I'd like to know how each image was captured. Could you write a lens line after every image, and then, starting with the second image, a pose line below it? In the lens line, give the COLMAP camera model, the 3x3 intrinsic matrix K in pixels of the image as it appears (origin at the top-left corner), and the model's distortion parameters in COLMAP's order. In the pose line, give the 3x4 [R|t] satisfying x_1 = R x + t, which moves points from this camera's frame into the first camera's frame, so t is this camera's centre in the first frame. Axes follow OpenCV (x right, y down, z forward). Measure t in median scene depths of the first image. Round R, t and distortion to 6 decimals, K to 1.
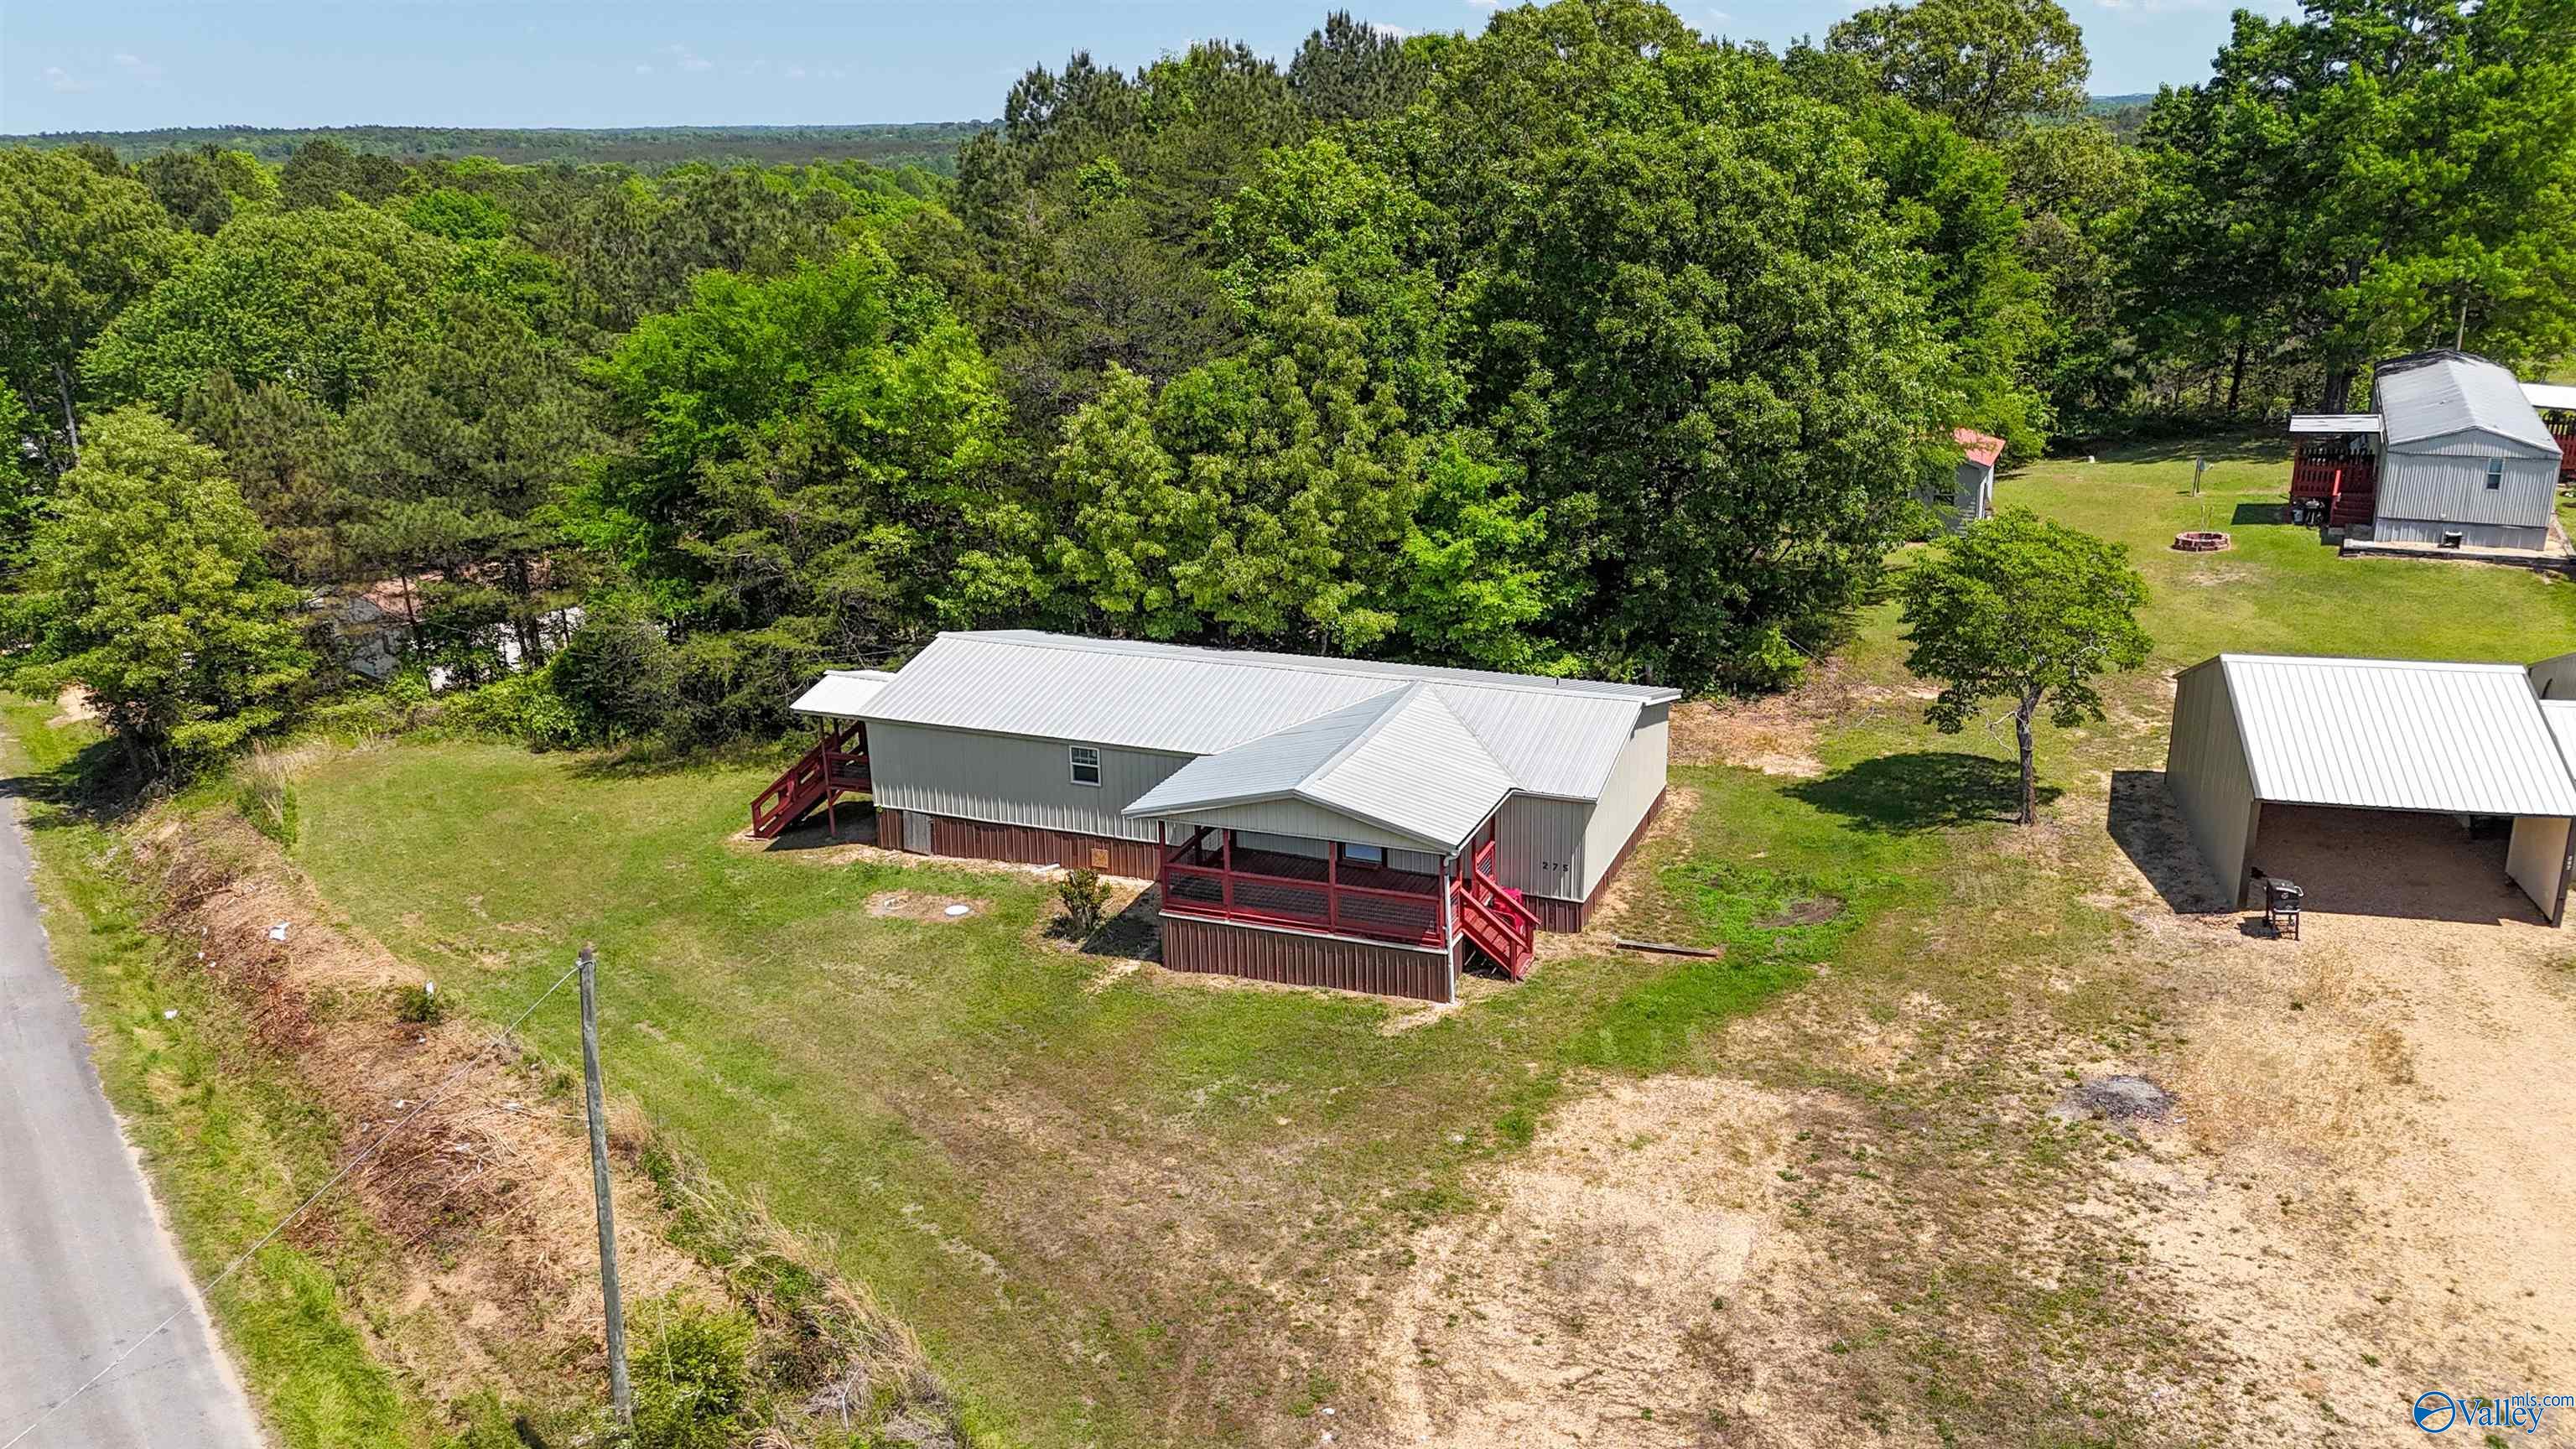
lens RADIAL K [[1901.1, 0, 1301.3], [0, 1901.1, 719.5], [0, 0, 1]] dist [0.068213, -0.073990]
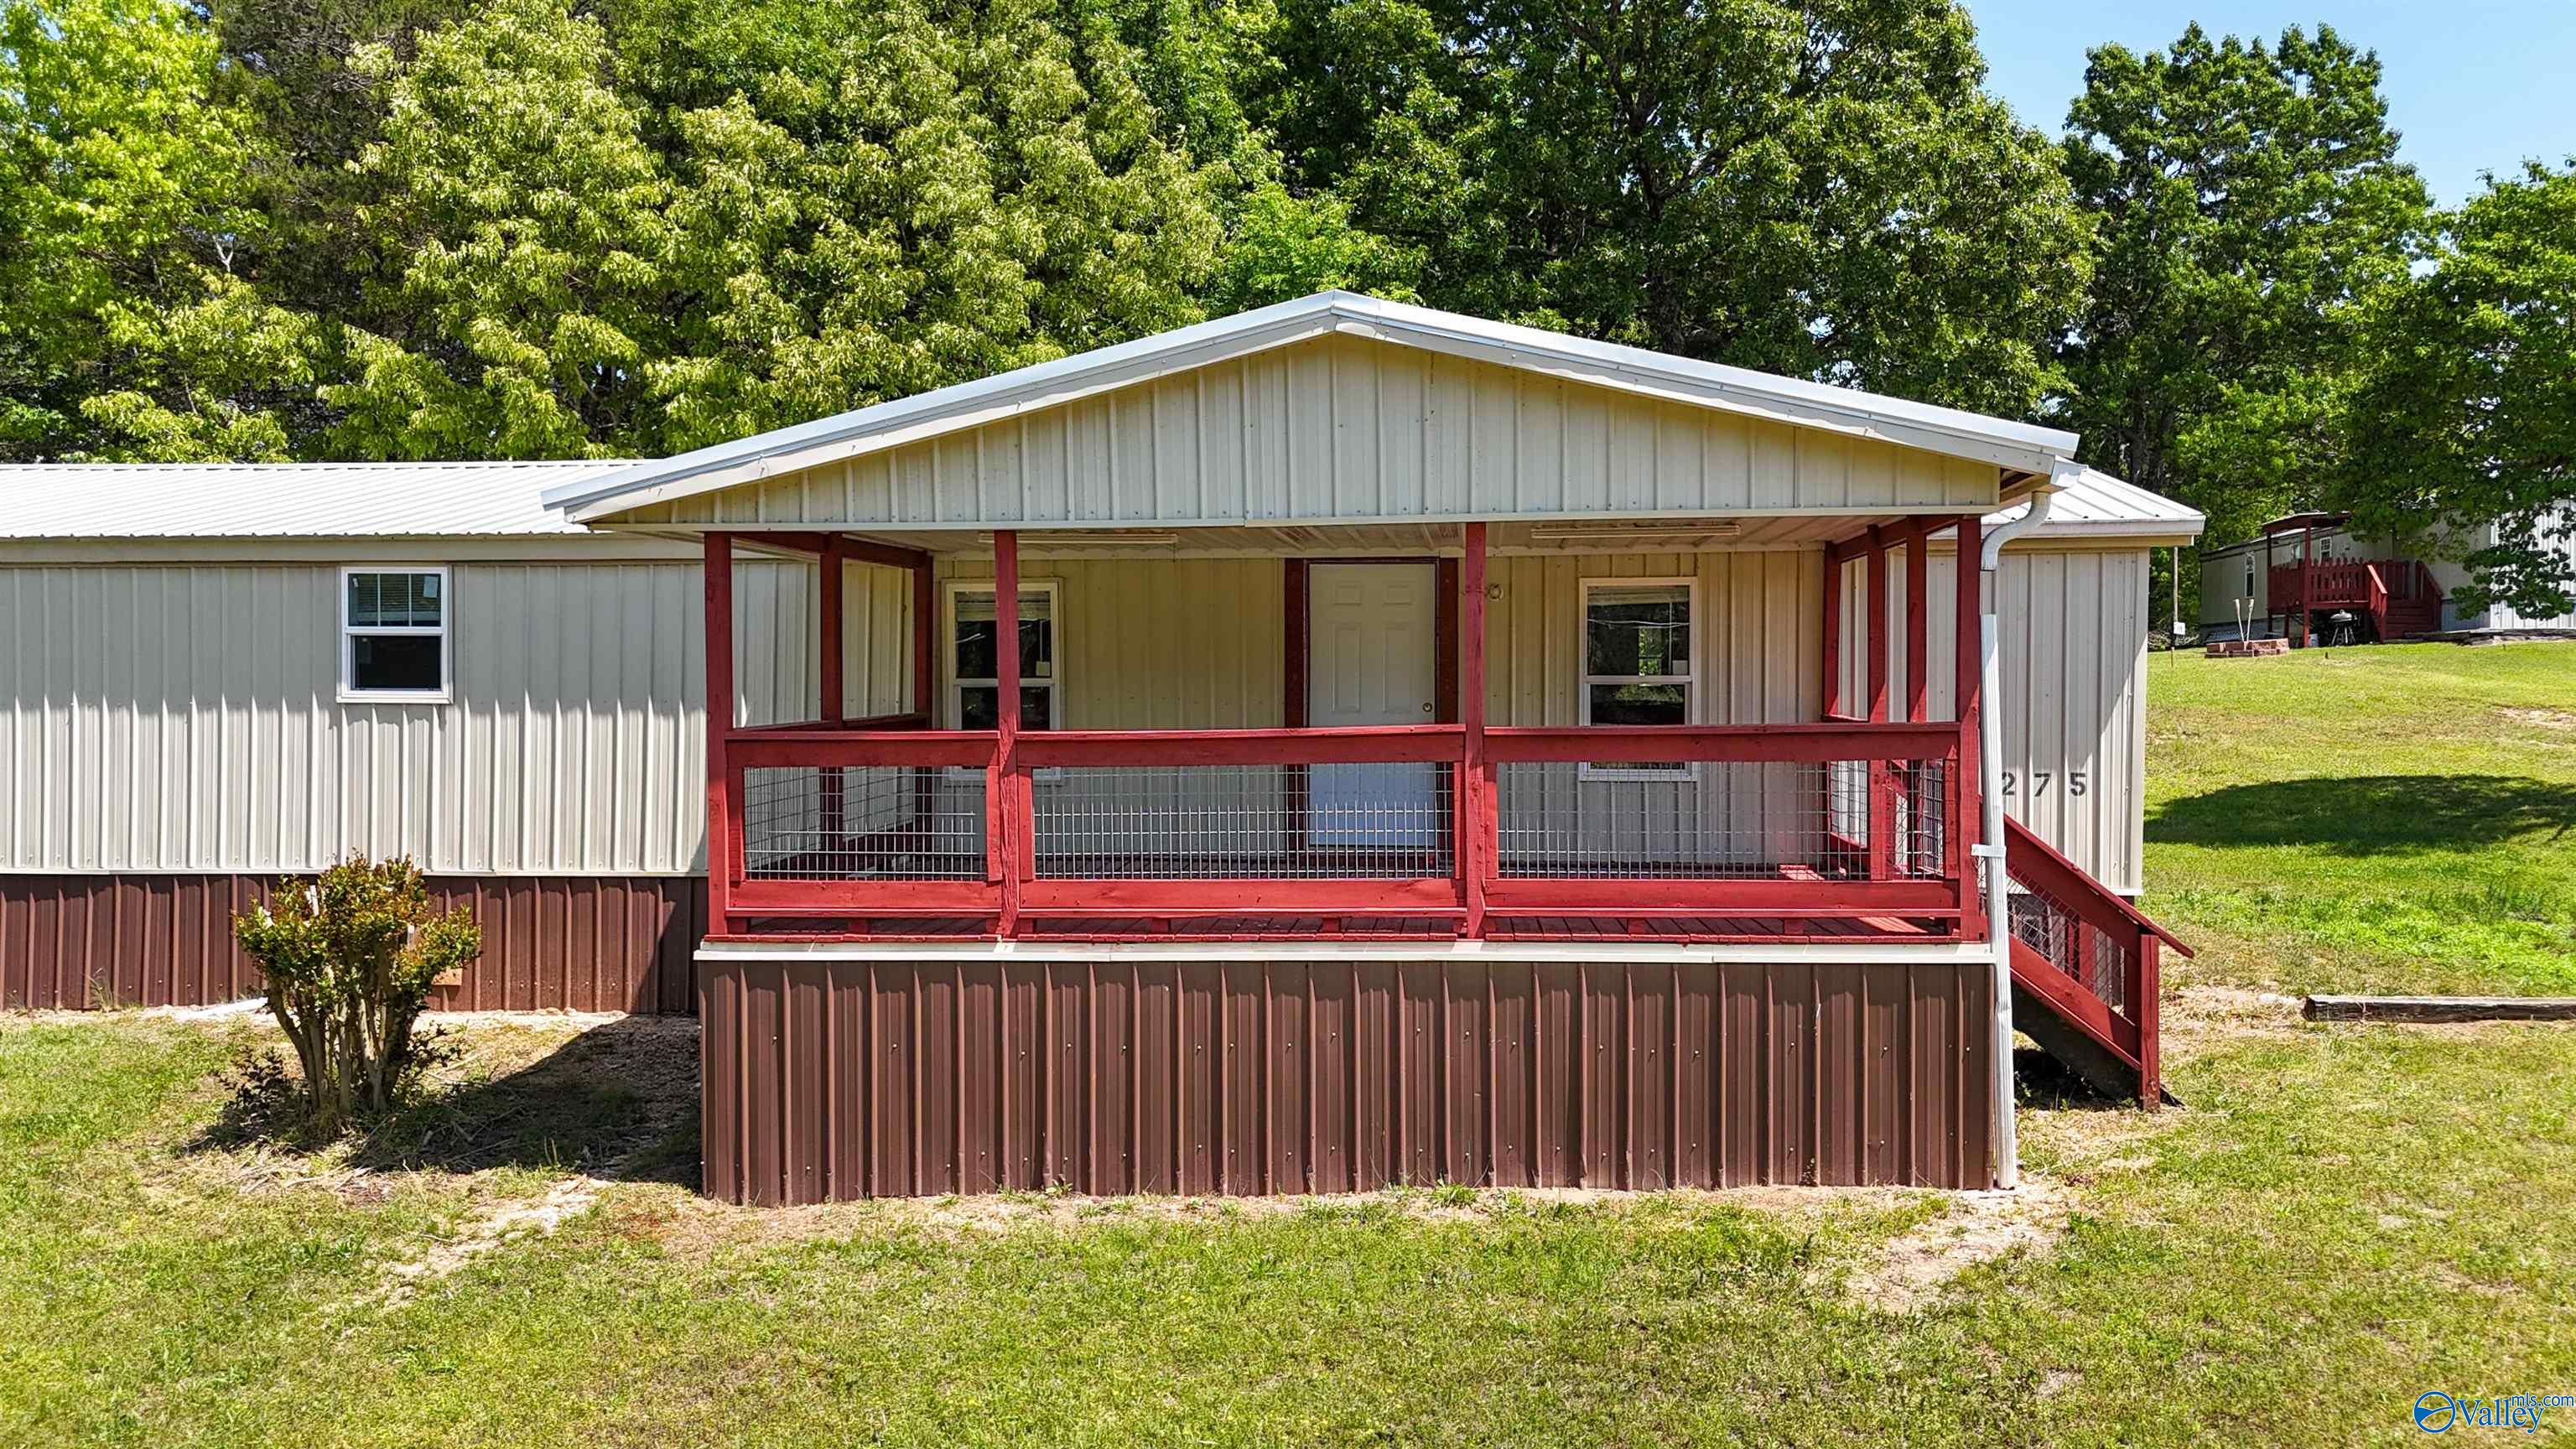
lens RADIAL K [[1972.7, 0, 1283.0], [0, 1972.7, 656.9], [0, 0, 1]] dist [0.056169, -0.083322]
pose [[0.956541, 0.022370, 0.290739, -0.062647], [0.069110, 0.951253, -0.300567, 0.118726], [-0.283291, 0.307598, 0.908367, 0.600728]]
